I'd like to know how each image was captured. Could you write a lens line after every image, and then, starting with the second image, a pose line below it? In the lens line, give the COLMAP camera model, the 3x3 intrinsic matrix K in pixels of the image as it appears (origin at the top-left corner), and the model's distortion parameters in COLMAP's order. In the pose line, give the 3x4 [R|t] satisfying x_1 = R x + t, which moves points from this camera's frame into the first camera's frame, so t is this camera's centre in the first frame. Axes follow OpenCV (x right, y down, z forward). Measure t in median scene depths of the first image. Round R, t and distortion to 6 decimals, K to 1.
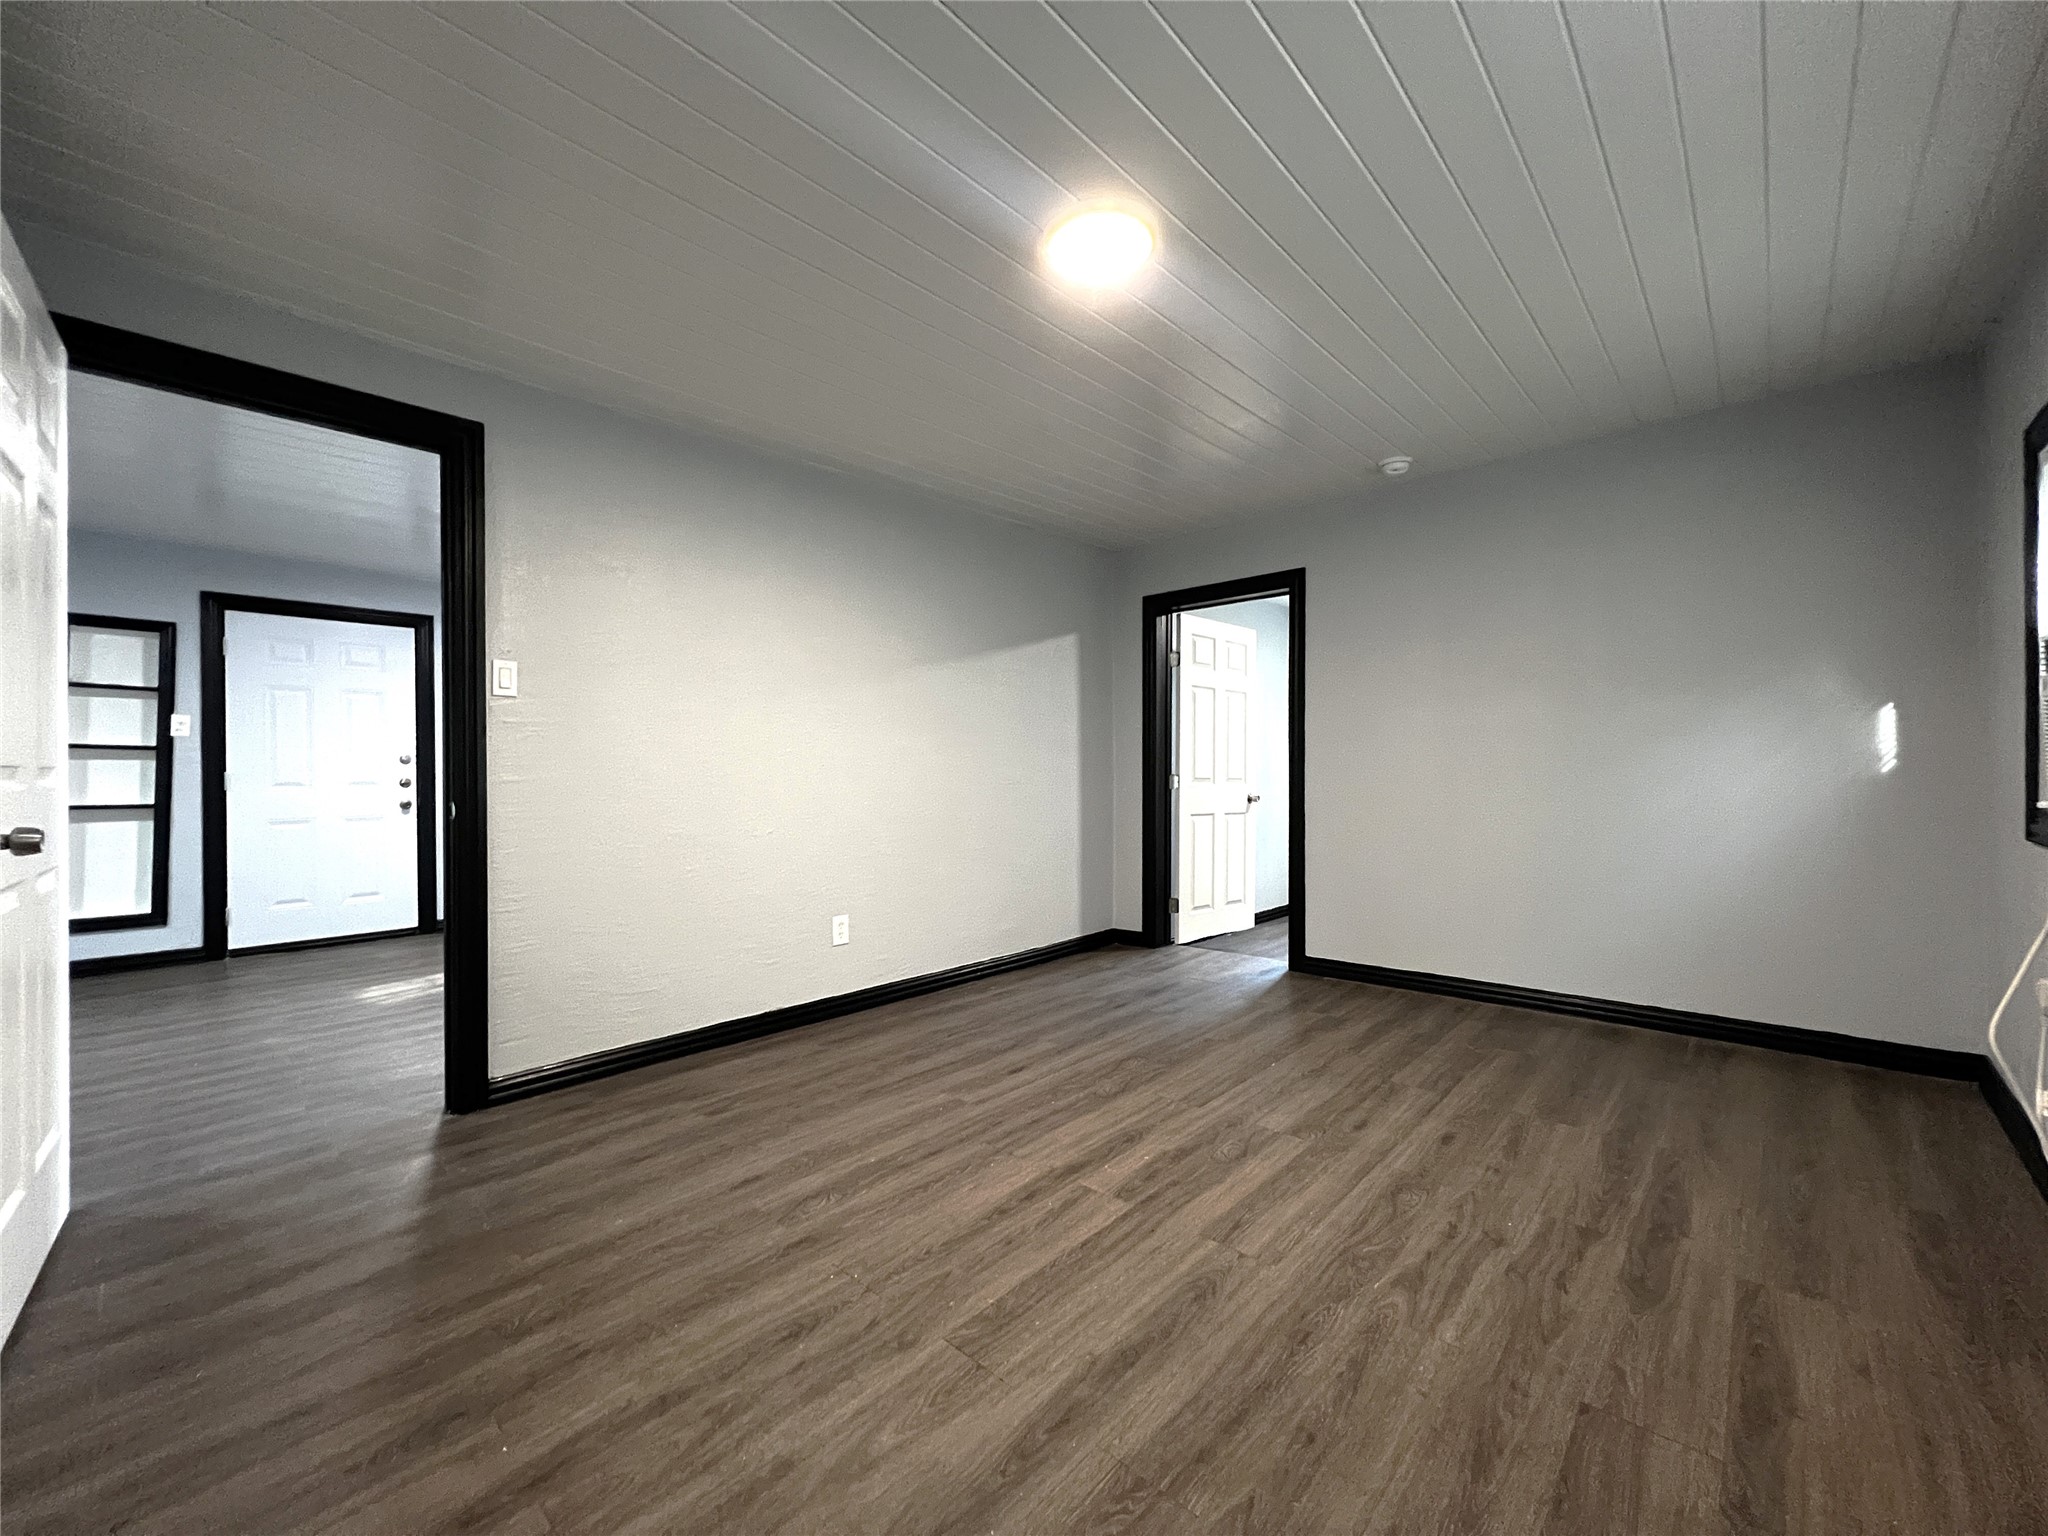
lens RADIAL K [[814.9, 0, 1016.5], [0, 814.9, 771.2], [0, 0, 1]] dist [-0.000040, -0.000040]
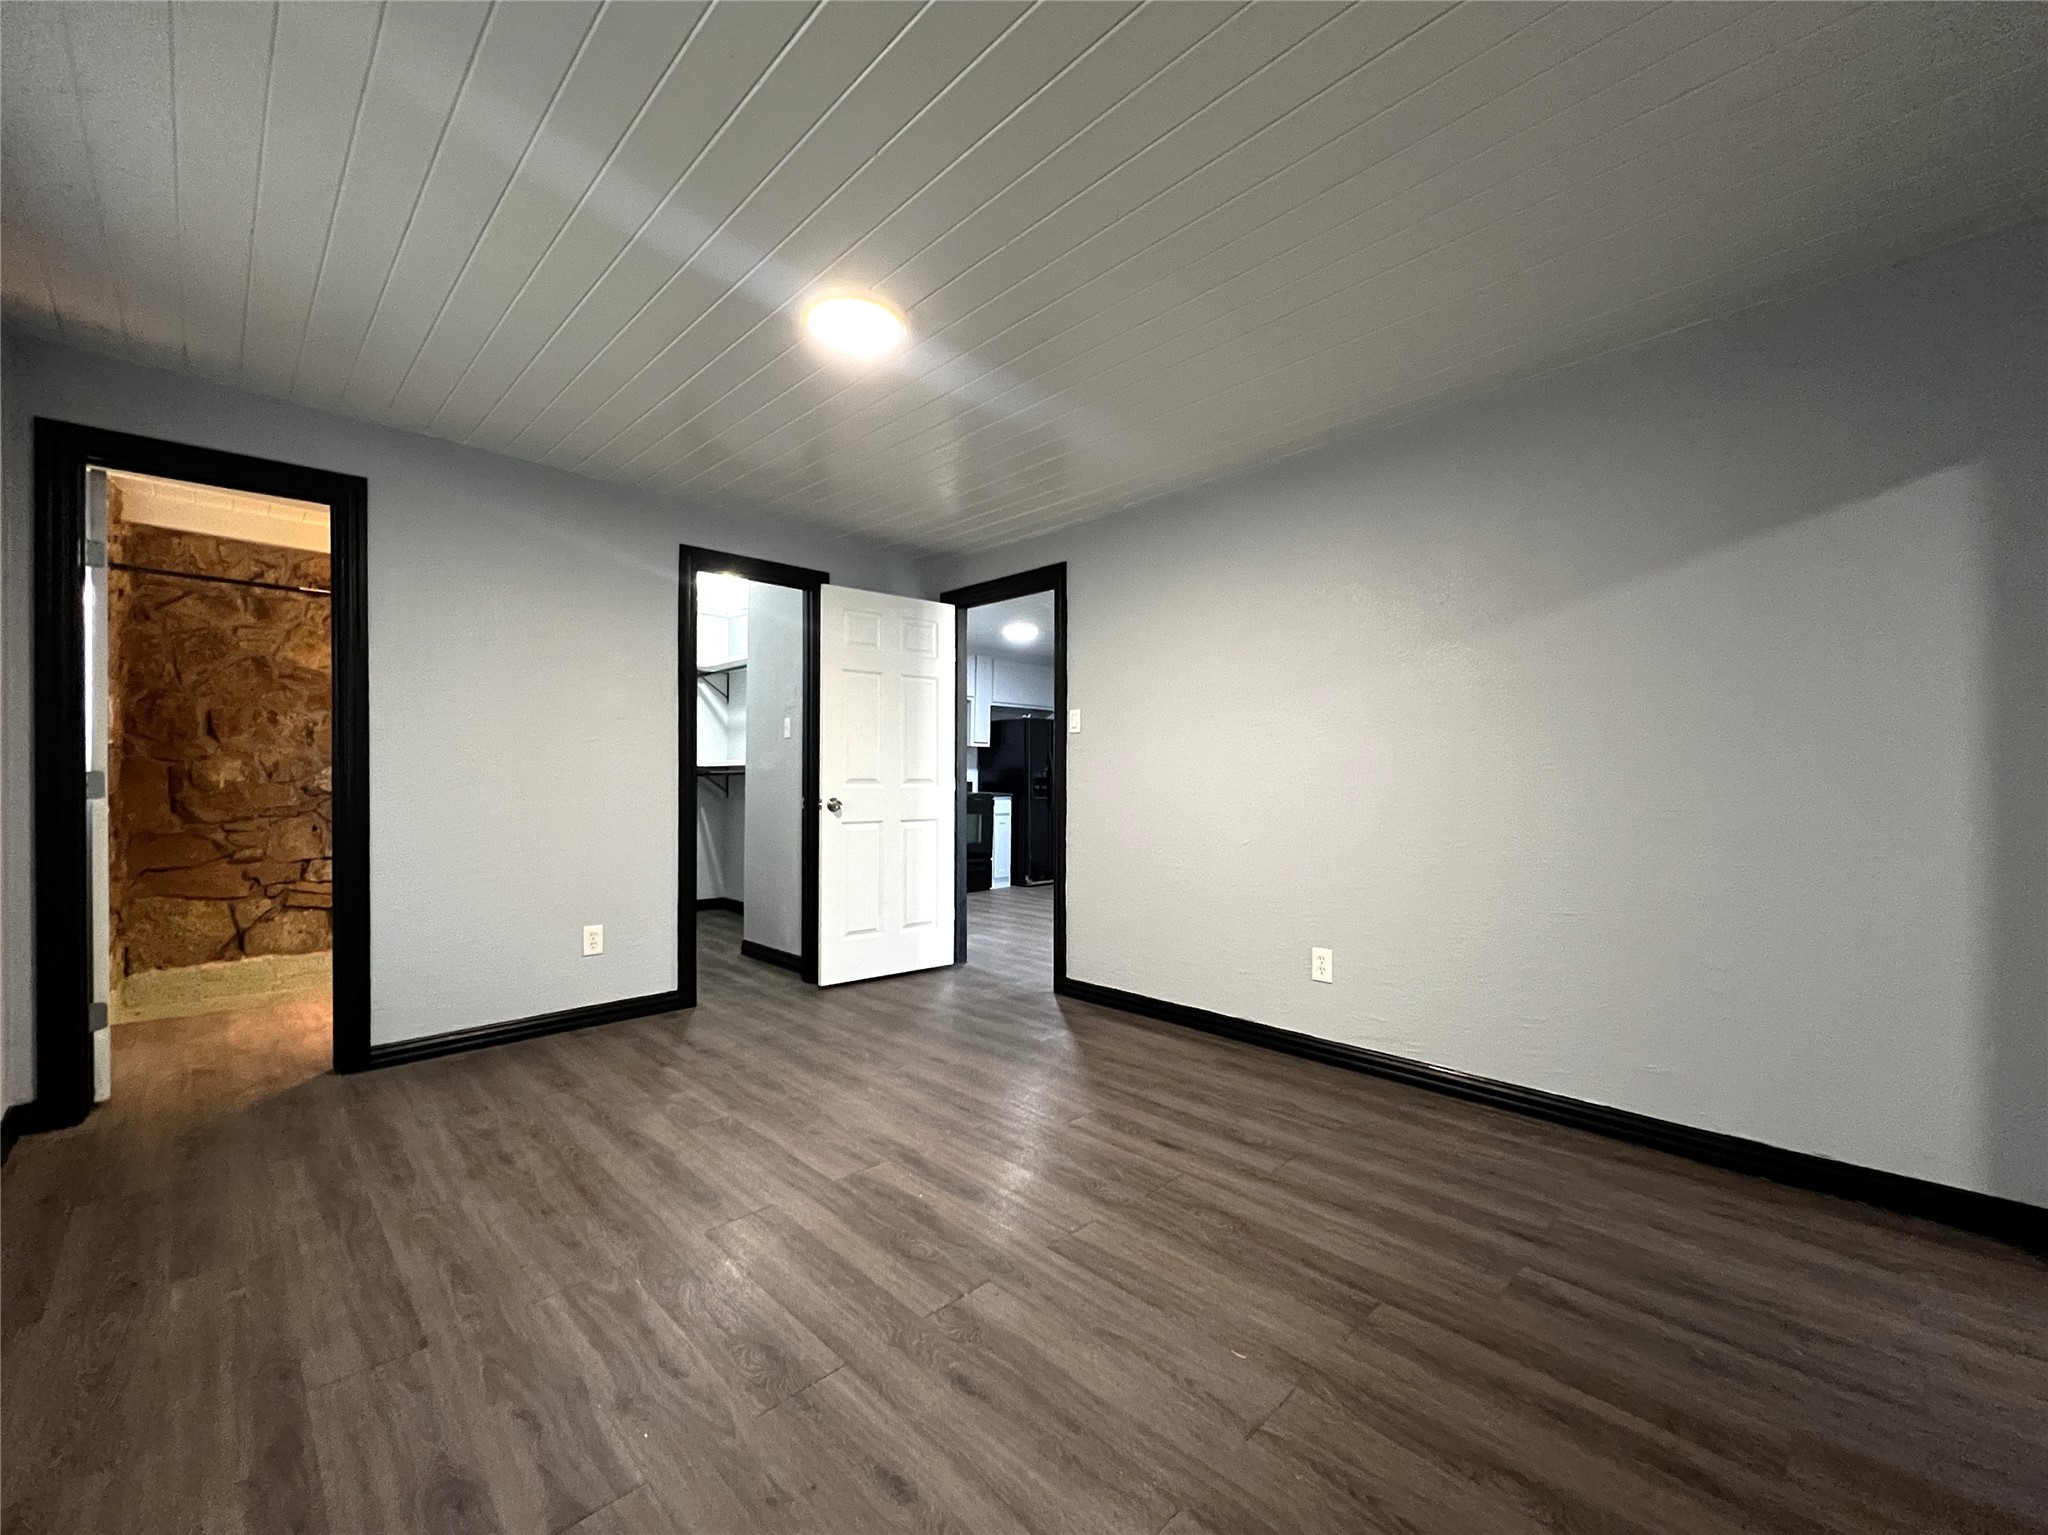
lens RADIAL K [[830.2, 0, 1025.3], [0, 830.2, 774.1], [0, 0, 1]] dist [-0.000966, -0.000179]
pose [[-0.038347, 0.002770, -0.999261, 1.144728], [-0.000293, 0.999996, 0.002783, -0.022349], [0.999264, 0.000399, -0.038346, 1.181098]]
